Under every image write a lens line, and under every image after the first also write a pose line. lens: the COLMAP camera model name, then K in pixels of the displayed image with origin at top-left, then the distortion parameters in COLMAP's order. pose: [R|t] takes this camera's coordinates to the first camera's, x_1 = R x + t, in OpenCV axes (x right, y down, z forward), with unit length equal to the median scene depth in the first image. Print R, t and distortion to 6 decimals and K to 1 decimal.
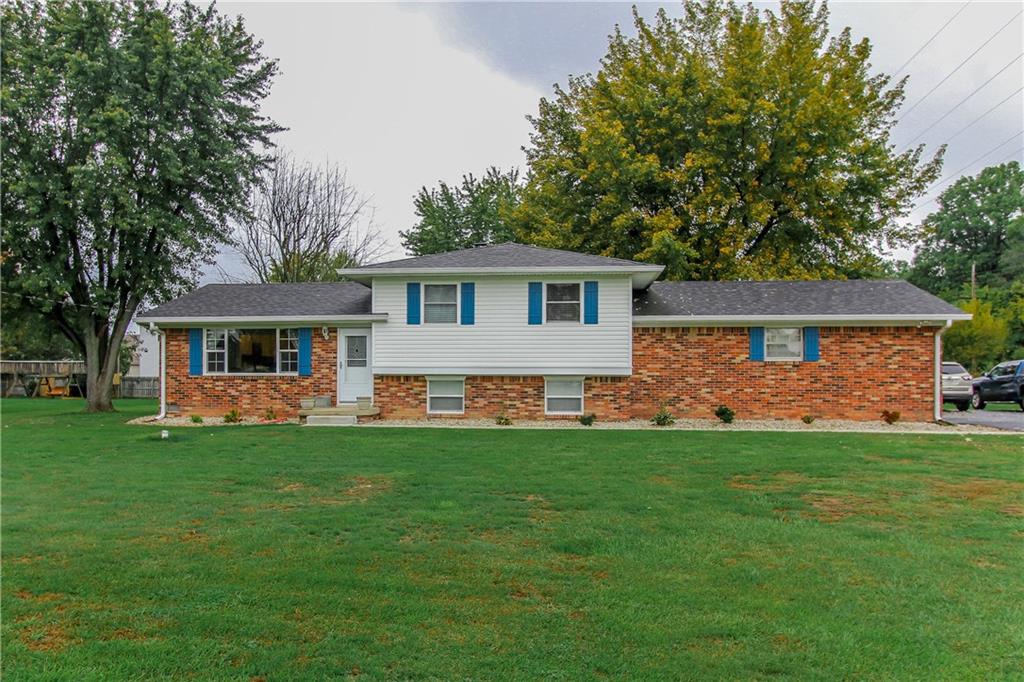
lens RADIAL K [[707.4, 0, 512.0], [0, 707.4, 282.0], [0, 0, 1]] dist [-0.003994, -0.000721]
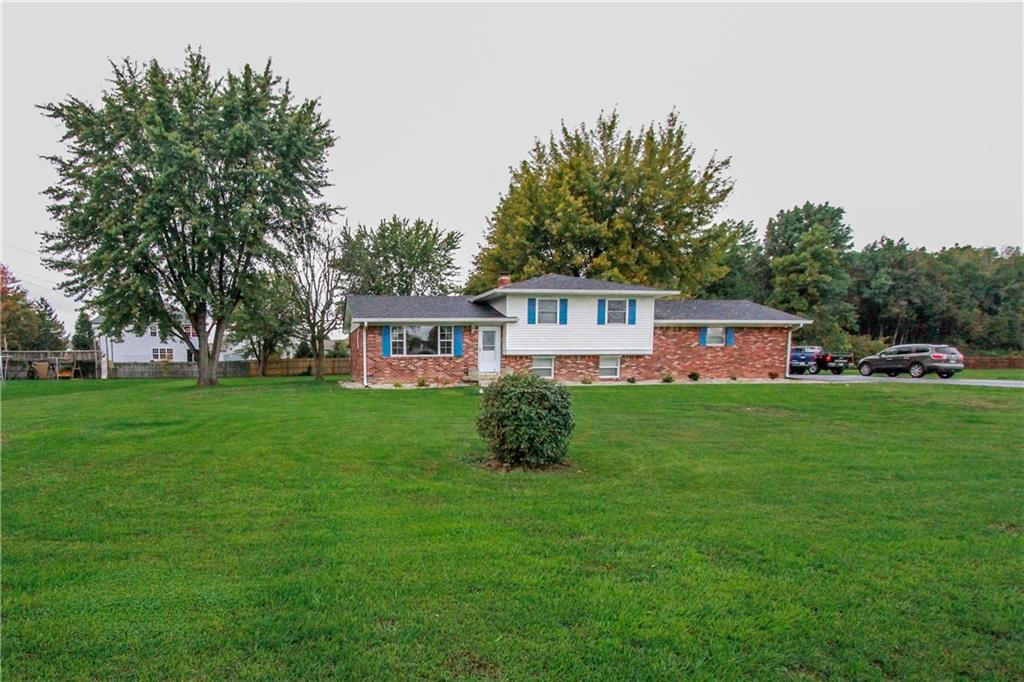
lens RADIAL K [[468.9, 0, 512.0], [0, 468.9, 341.0], [0, 0, 1]] dist [-0.015570, 0.000048]
pose [[0.974241, -0.001726, 0.225503, -0.409853], [-0.019700, 0.995496, 0.092731, 0.000120], [-0.224648, -0.094785, 0.969819, -0.030596]]
